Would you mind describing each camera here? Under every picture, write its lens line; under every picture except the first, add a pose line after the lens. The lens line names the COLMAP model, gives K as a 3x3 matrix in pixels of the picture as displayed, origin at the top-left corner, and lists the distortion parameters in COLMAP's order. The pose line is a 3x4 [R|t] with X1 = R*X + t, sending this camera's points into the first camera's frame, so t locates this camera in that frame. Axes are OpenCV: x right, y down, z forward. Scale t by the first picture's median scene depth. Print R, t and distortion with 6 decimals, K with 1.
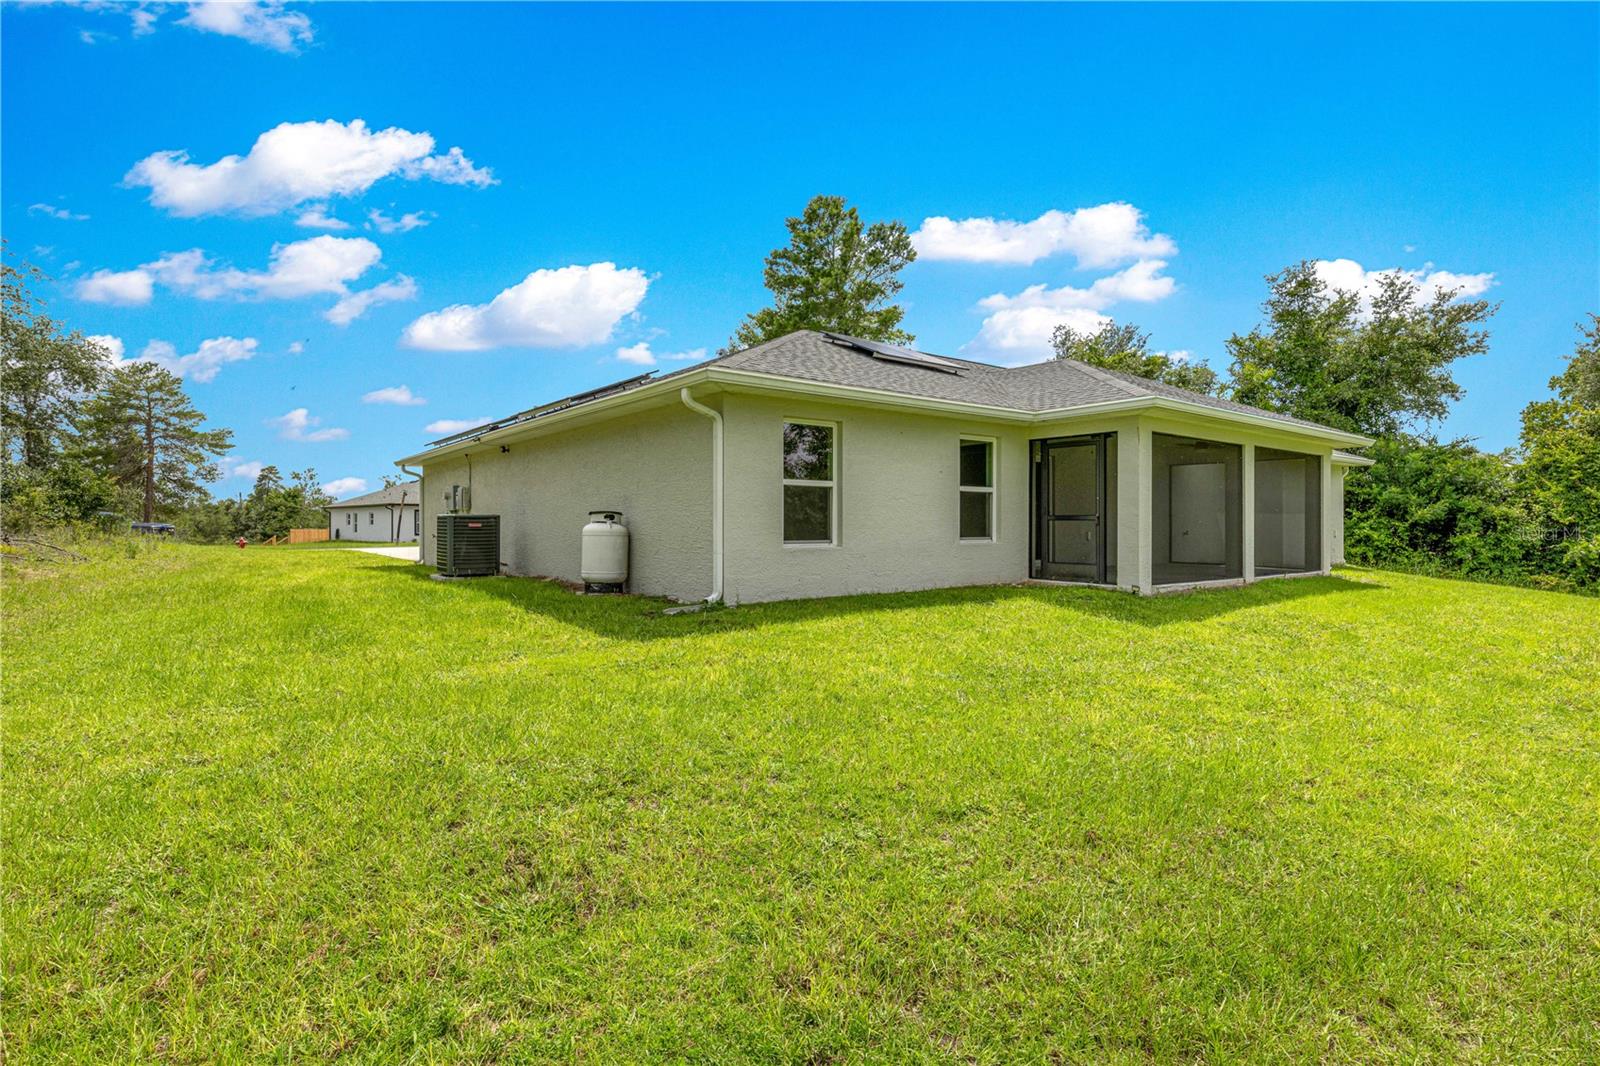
lens RADIAL K [[786.1, 0, 807.5], [0, 786.1, 525.9], [0, 0, 1]] dist [0.000031, -0.000049]
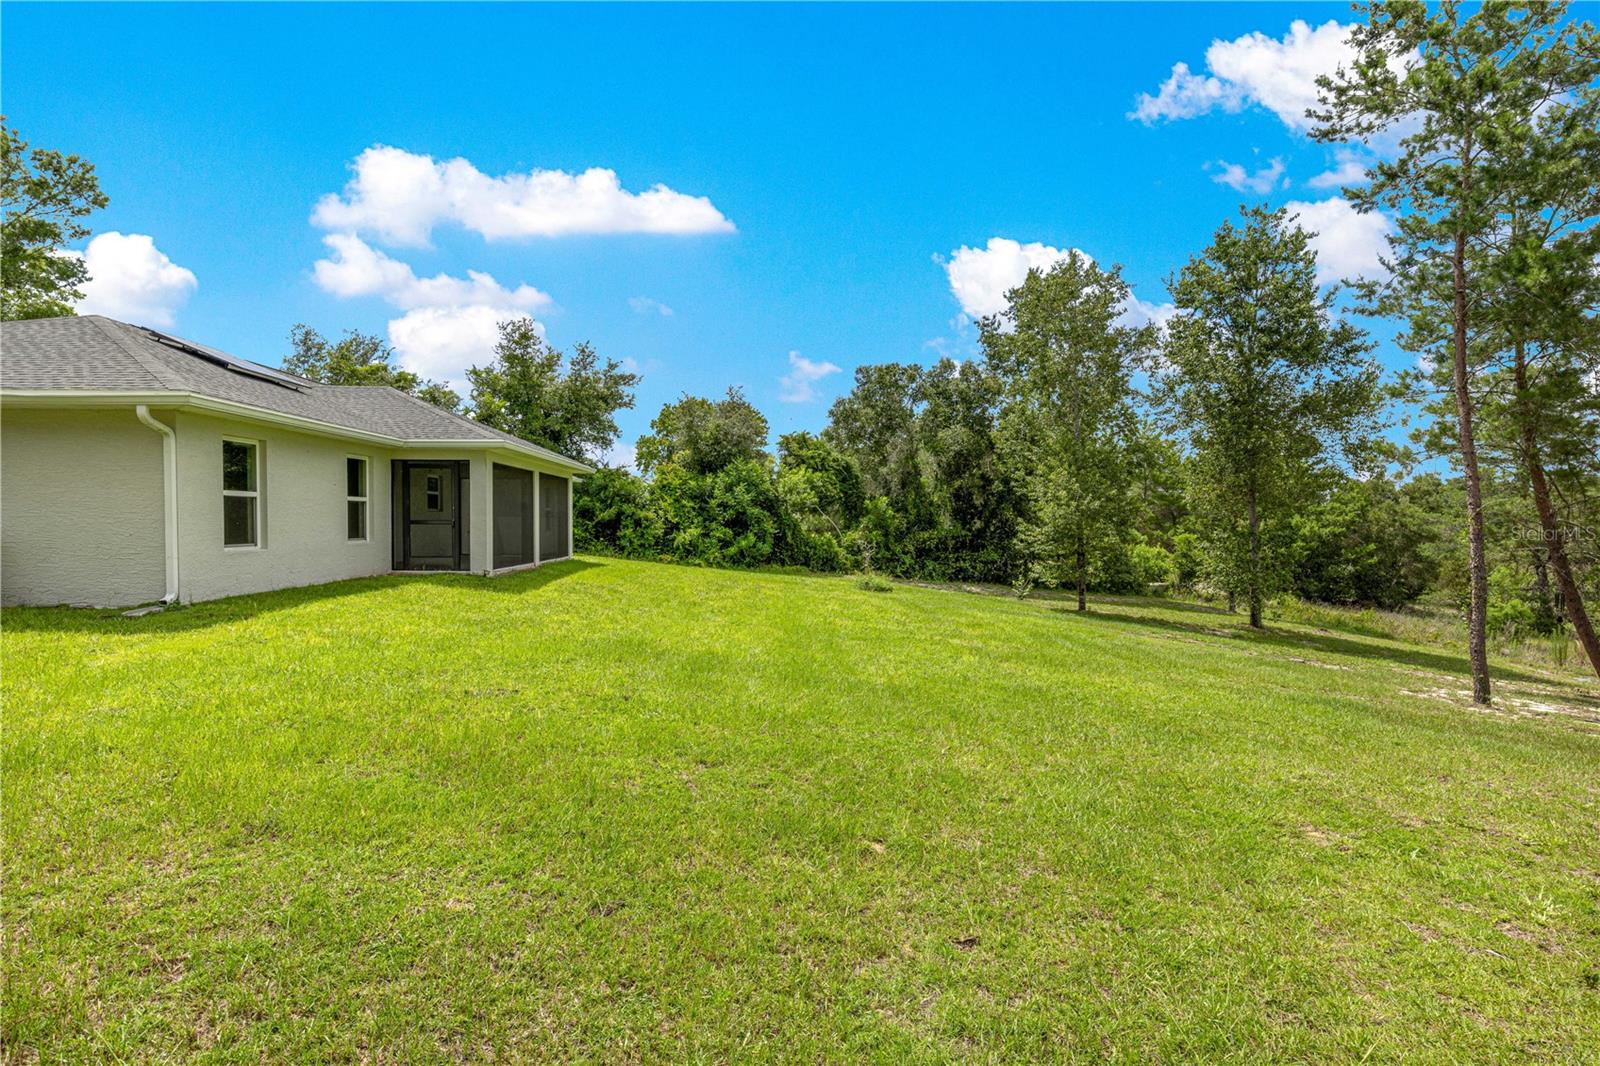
lens RADIAL K [[786.1, 0, 807.5], [0, 786.1, 525.9], [0, 0, 1]] dist [0.000031, -0.000049]
pose [[0.568201, -0.006609, 0.822863, -0.195237], [0.002018, 0.999976, 0.006638, -0.005755], [-0.822887, -0.002111, 0.568201, -0.133043]]
